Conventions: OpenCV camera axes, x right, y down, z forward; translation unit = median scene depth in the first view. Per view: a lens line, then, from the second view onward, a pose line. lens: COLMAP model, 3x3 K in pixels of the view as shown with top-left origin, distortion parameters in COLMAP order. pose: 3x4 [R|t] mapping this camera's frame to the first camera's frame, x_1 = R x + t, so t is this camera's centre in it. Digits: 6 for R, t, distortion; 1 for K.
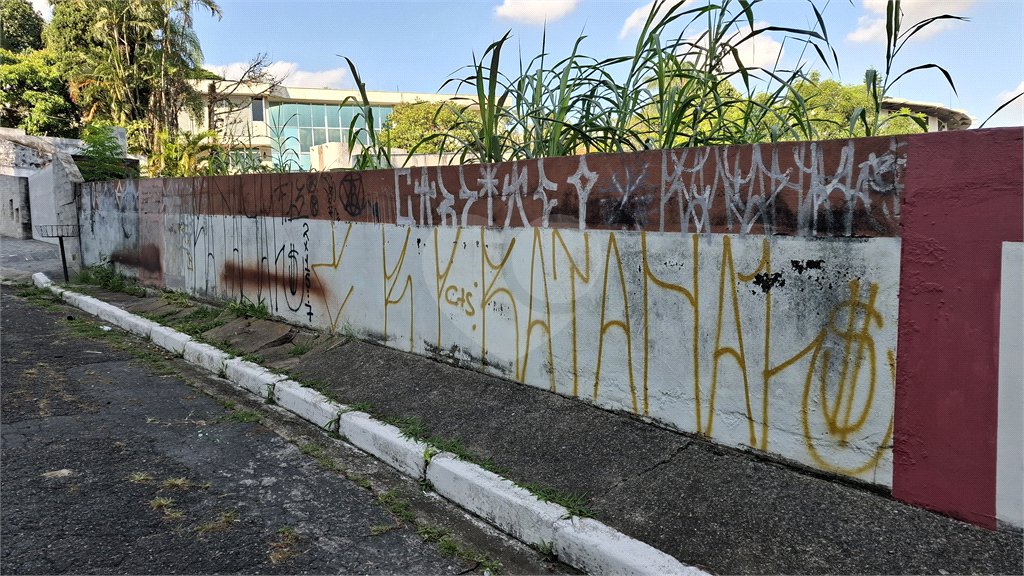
lens RADIAL K [[707.5, 0, 506.8], [0, 707.5, 290.2], [0, 0, 1]] dist [0.046942, -0.032801]
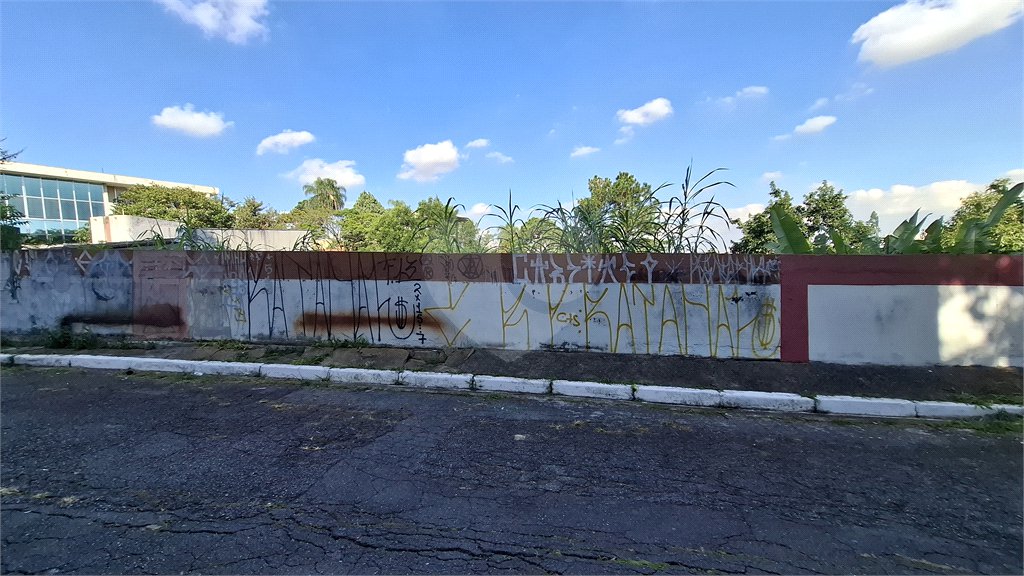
lens RADIAL K [[411.2, 0, 516.2], [0, 411.2, 294.9], [0, 0, 1]] dist [-0.019701, 0.000985]
pose [[0.761765, -0.047744, 0.646091, -0.713779], [0.074451, 0.997125, -0.014096, -0.038309], [-0.643561, 0.058840, 0.763130, 0.142013]]
